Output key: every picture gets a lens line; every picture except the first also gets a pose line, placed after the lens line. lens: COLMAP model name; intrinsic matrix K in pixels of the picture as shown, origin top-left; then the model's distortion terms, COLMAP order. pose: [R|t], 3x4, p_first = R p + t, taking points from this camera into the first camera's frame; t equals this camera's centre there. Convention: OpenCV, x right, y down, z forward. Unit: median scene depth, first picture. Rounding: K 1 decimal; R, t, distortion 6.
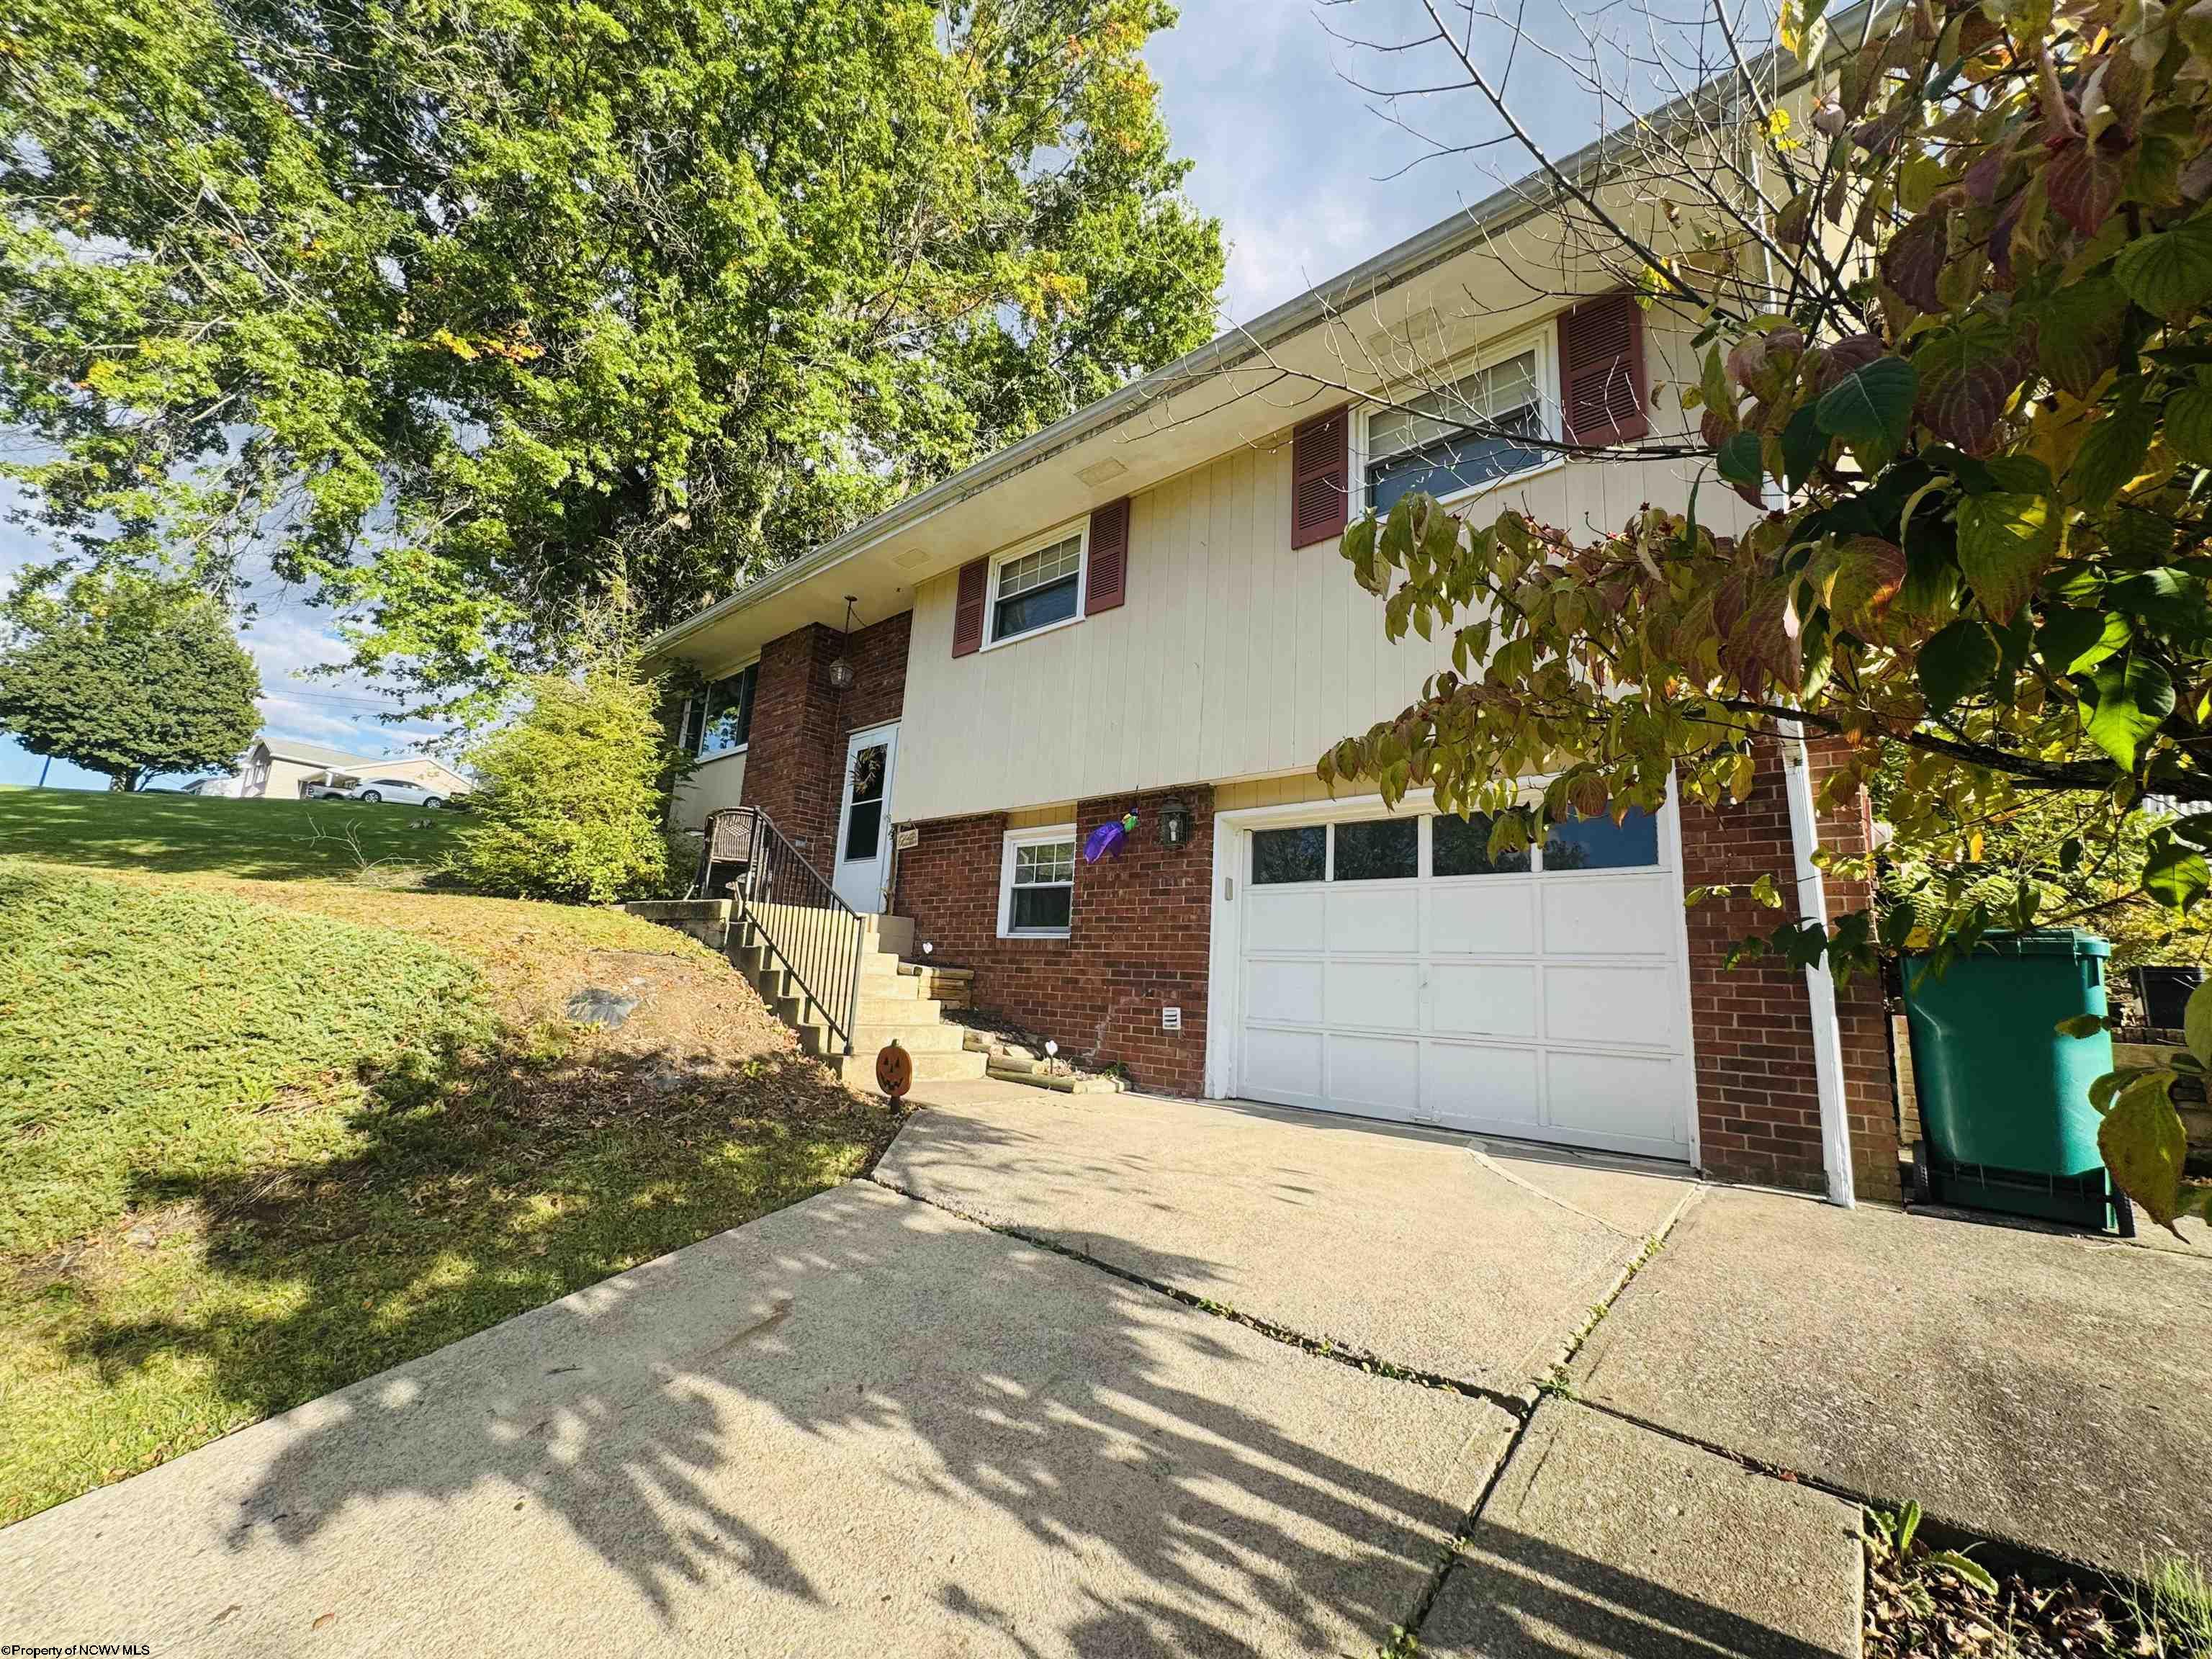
lens RADIAL K [[883.5, 0, 1106.0], [0, 883.5, 829.5], [0, 0, 1]] dist [-0.003217, 0.000742]
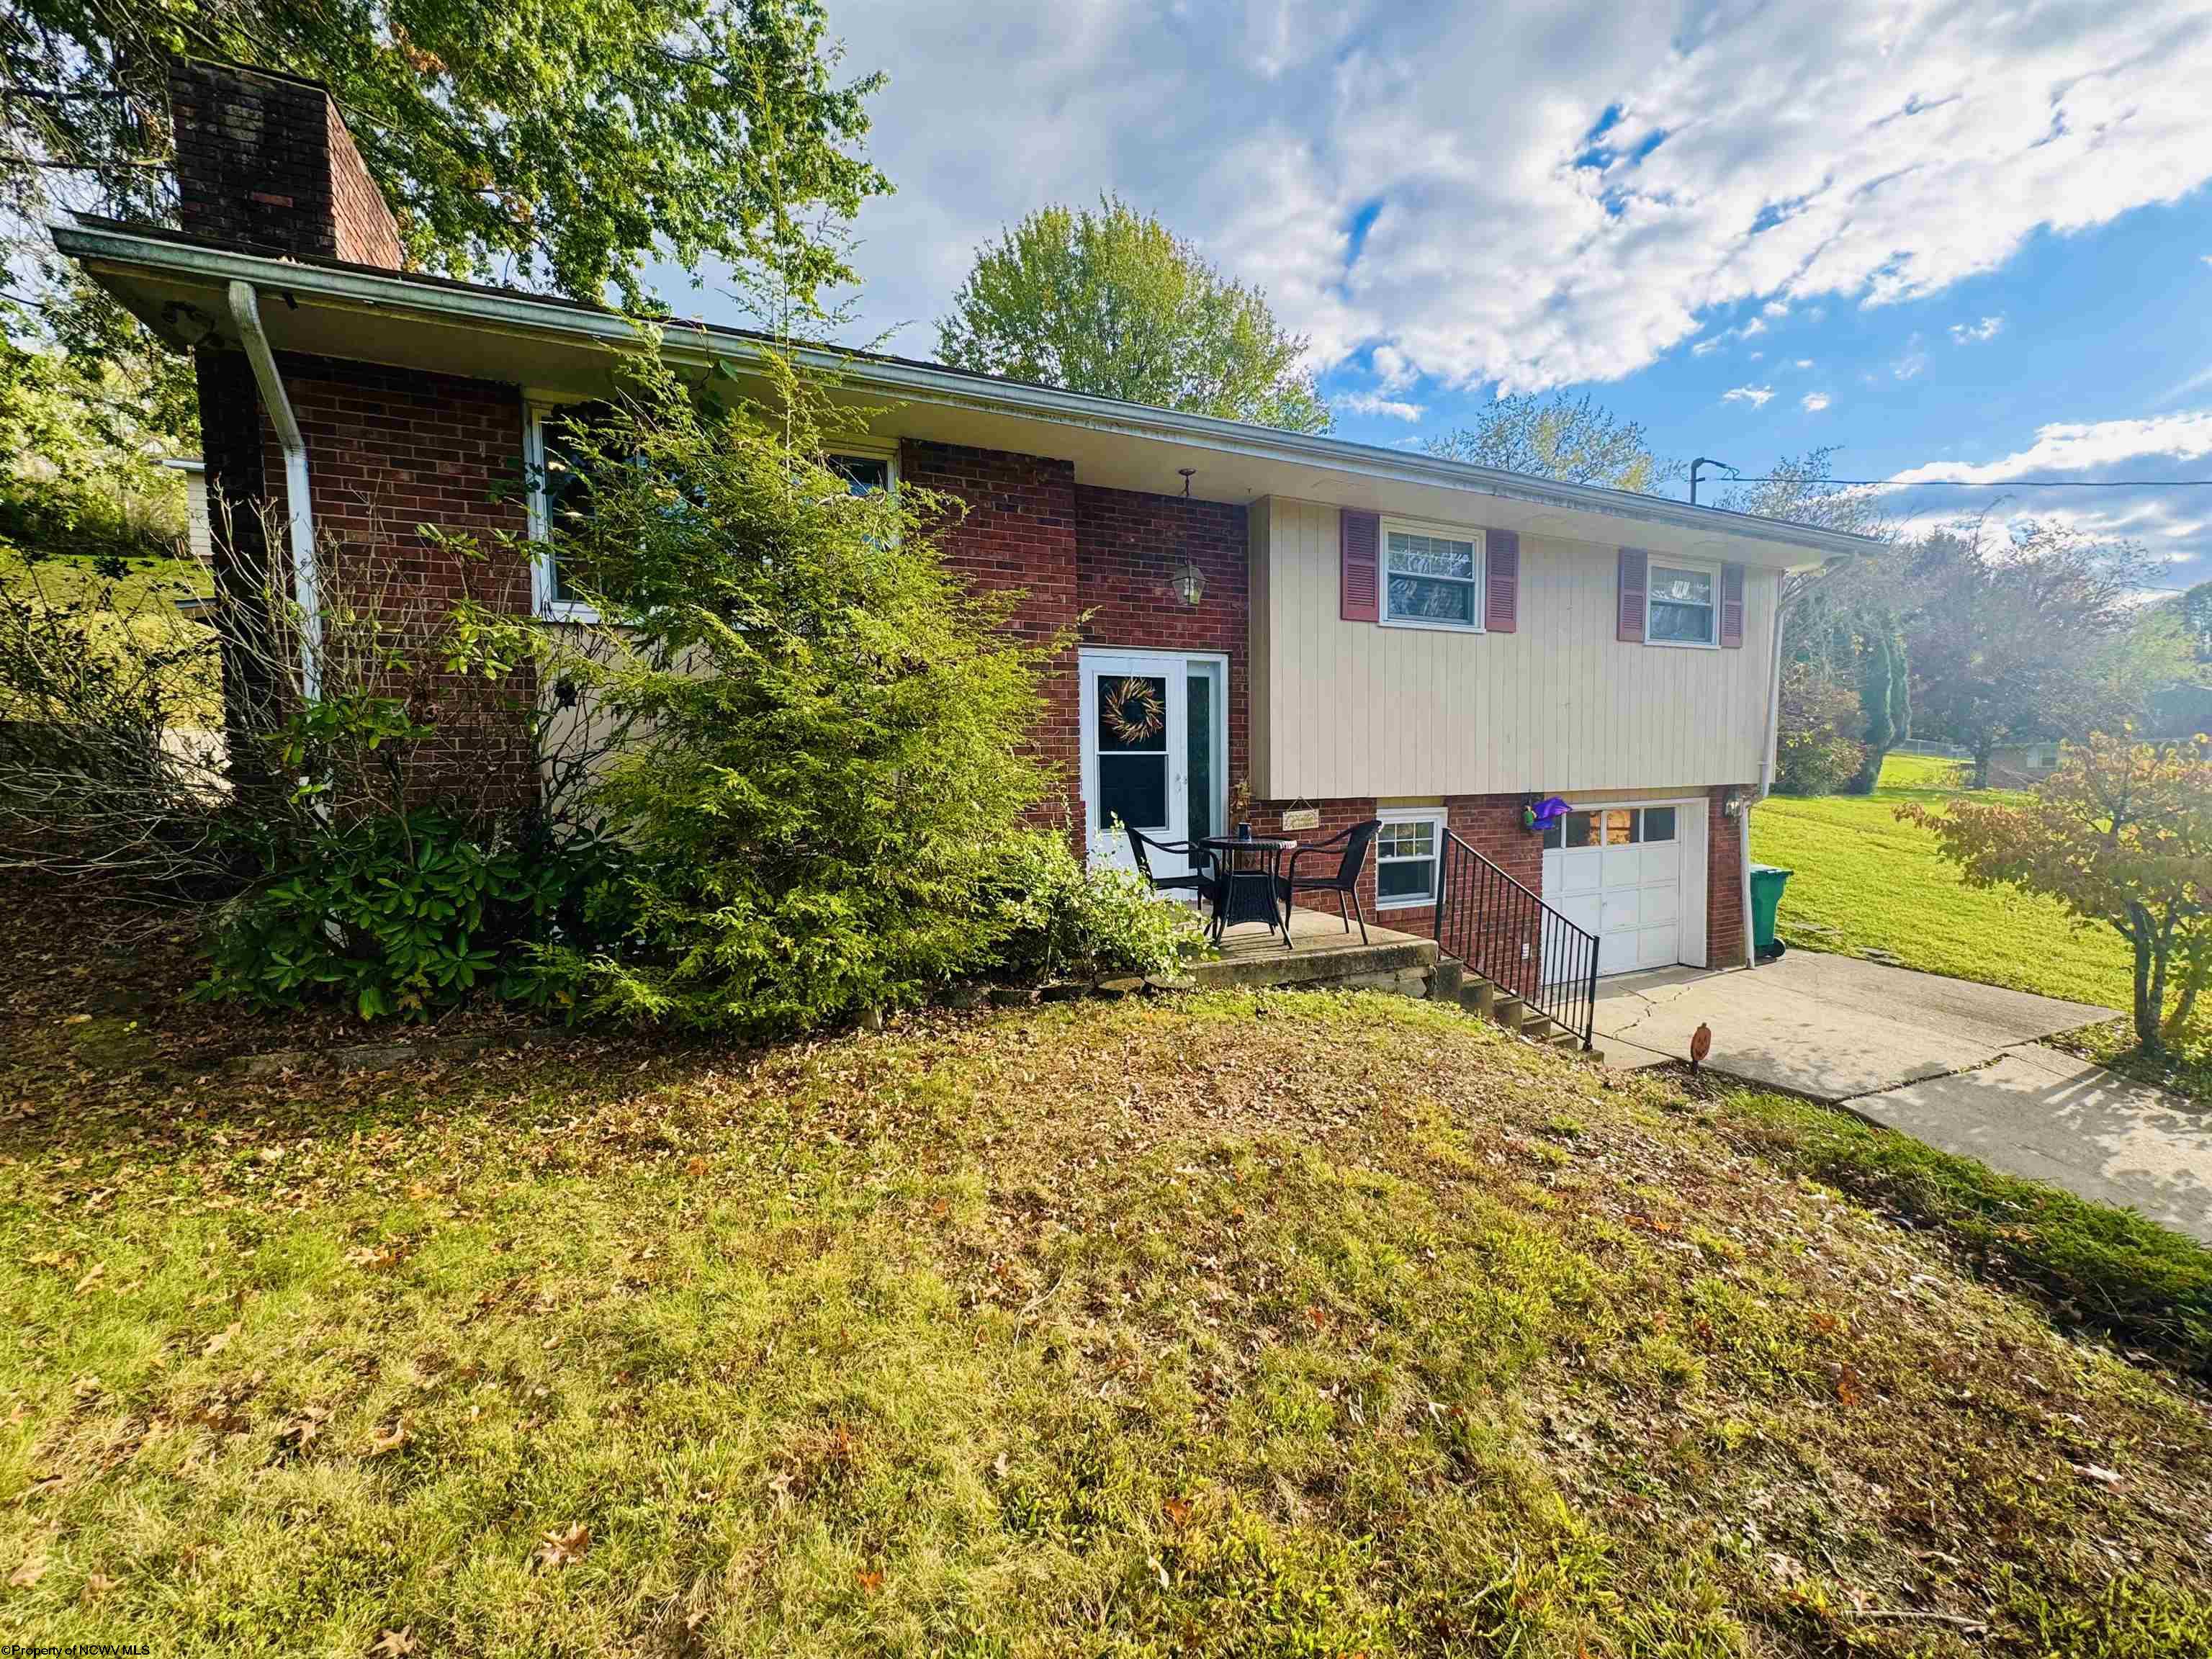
lens RADIAL K [[883.5, 0, 1106.0], [0, 883.5, 829.5], [0, 0, 1]] dist [-0.003217, 0.000742]
pose [[0.410328, -0.116858, 0.904420, -1.217566], [-0.128088, 0.974539, 0.184031, -0.129548], [-0.902898, -0.191358, 0.384913, 0.901458]]
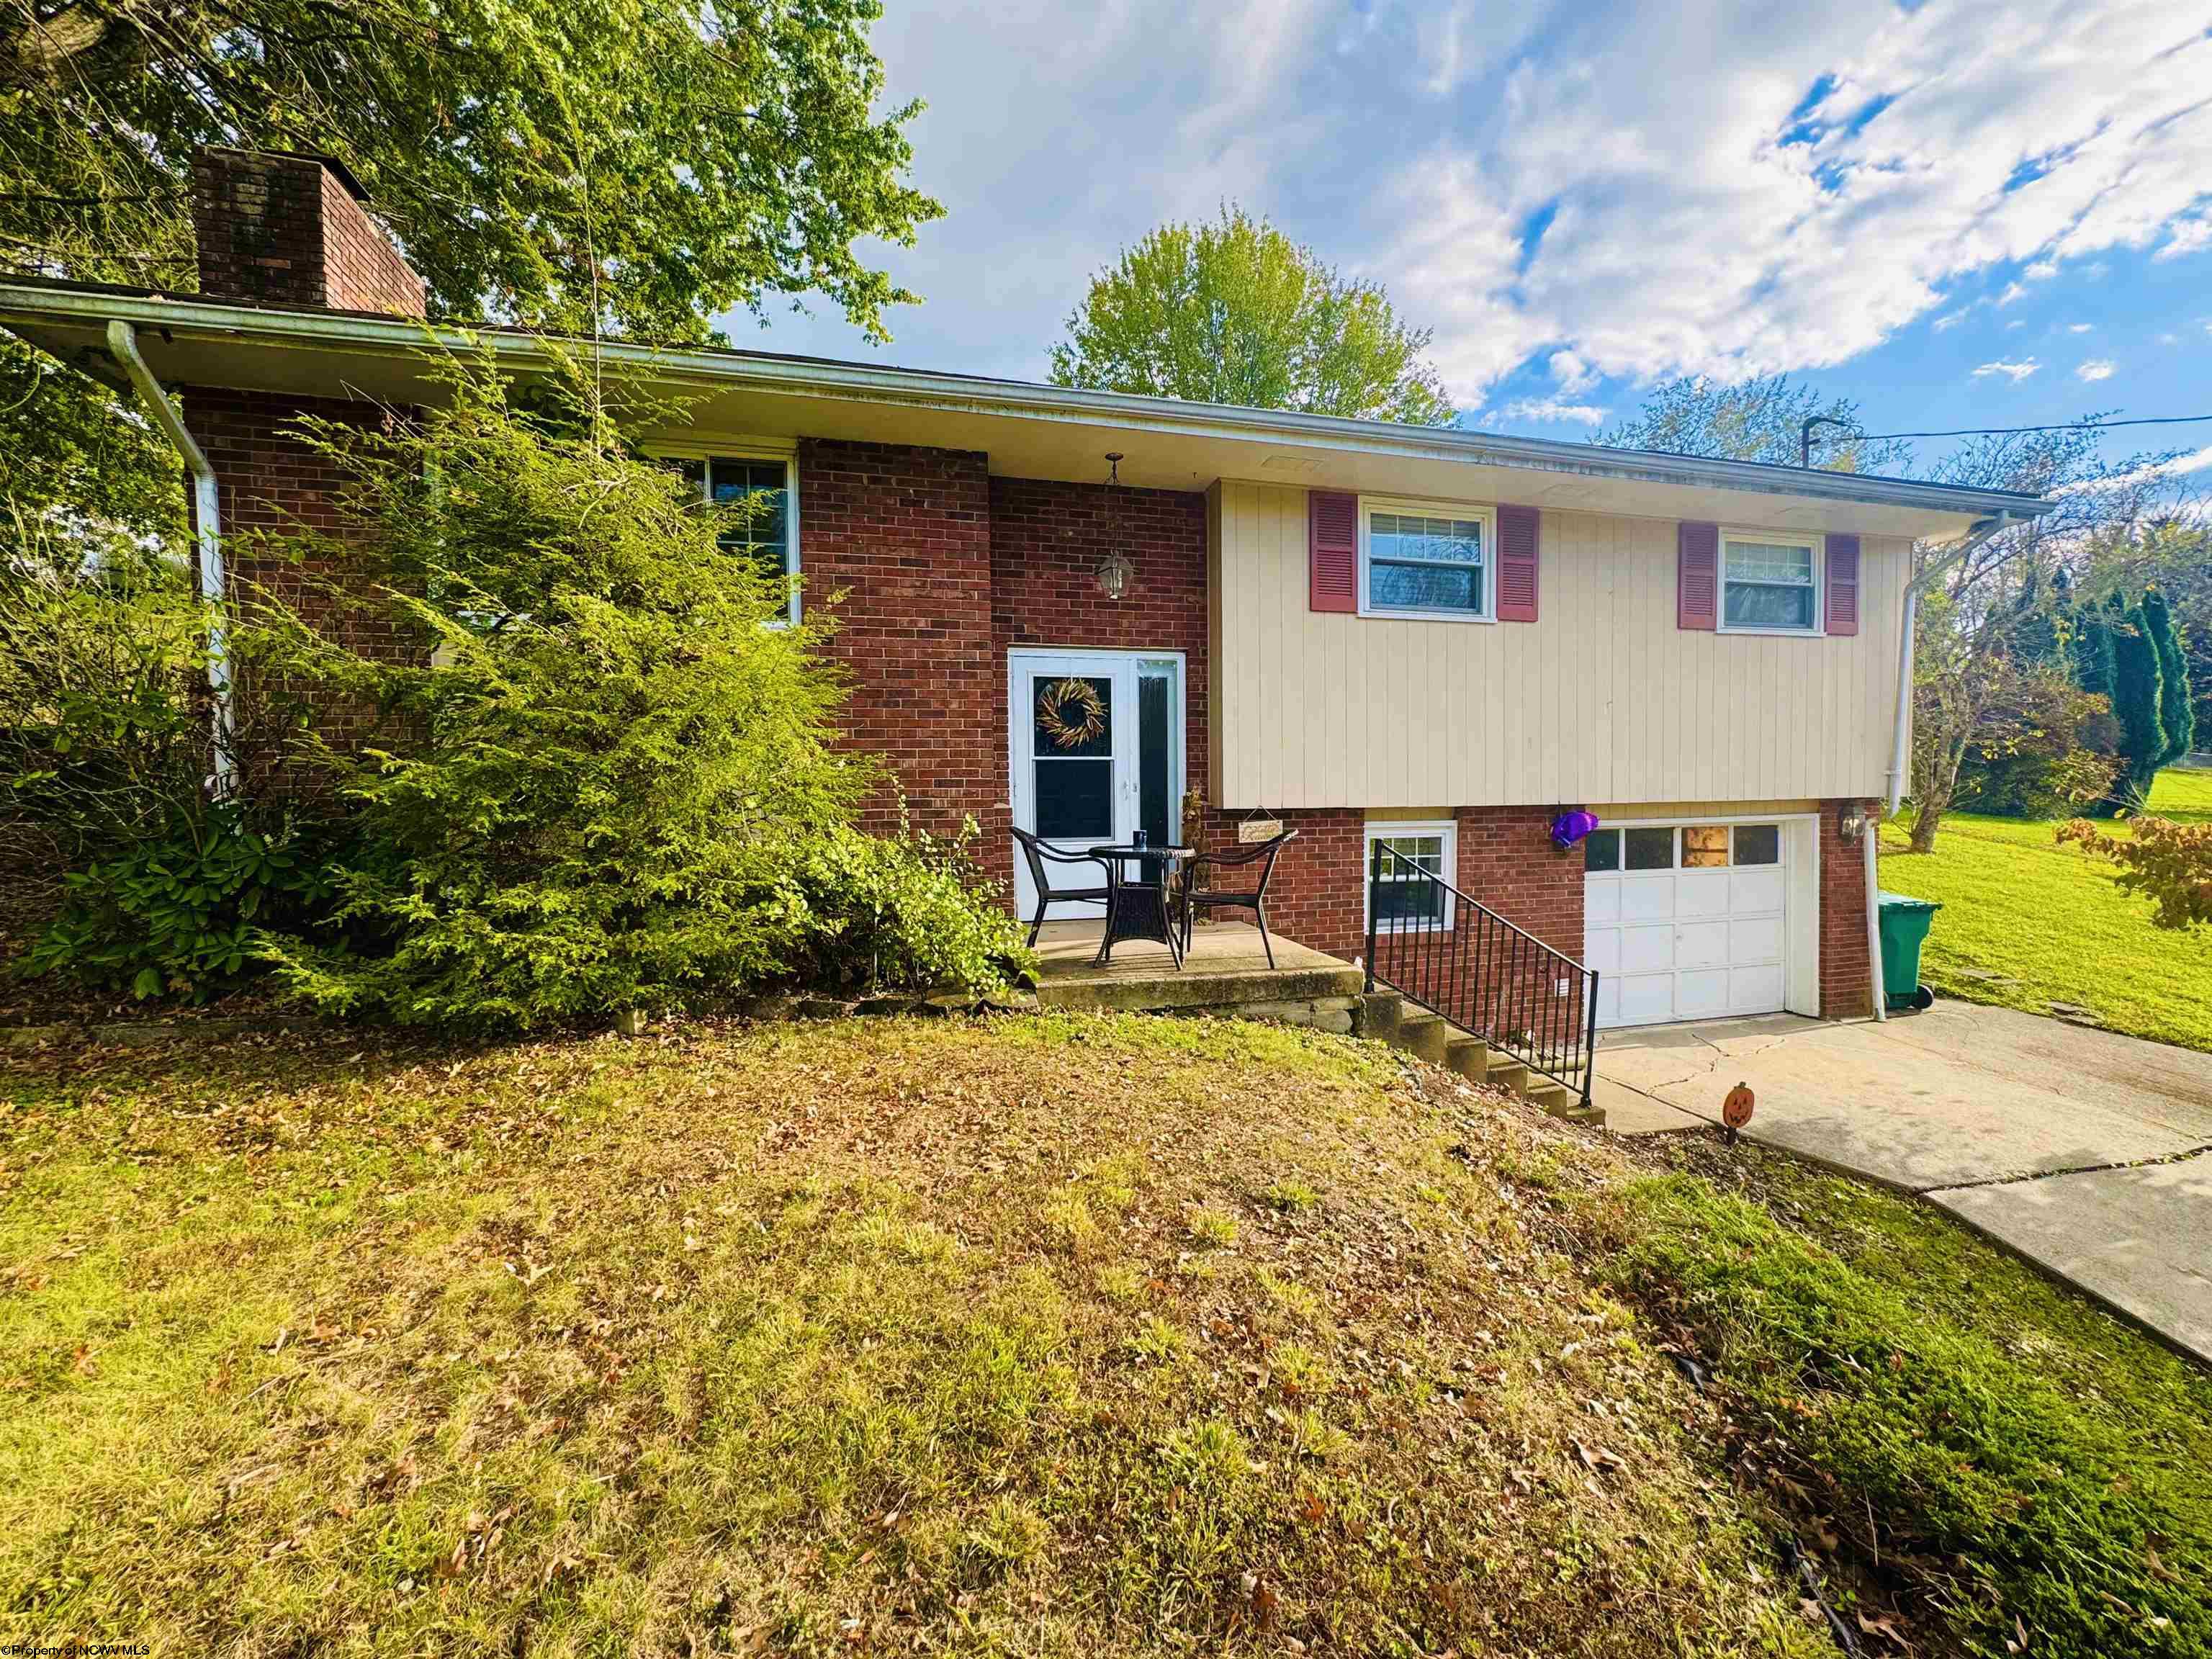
lens RADIAL K [[883.5, 0, 1106.0], [0, 883.5, 829.5], [0, 0, 1]] dist [-0.003217, 0.000742]
pose [[0.562954, -0.089783, 0.821597, -1.061141], [-0.107385, 0.977710, 0.180422, -0.132886], [-0.819482, -0.189797, 0.540764, 0.732408]]
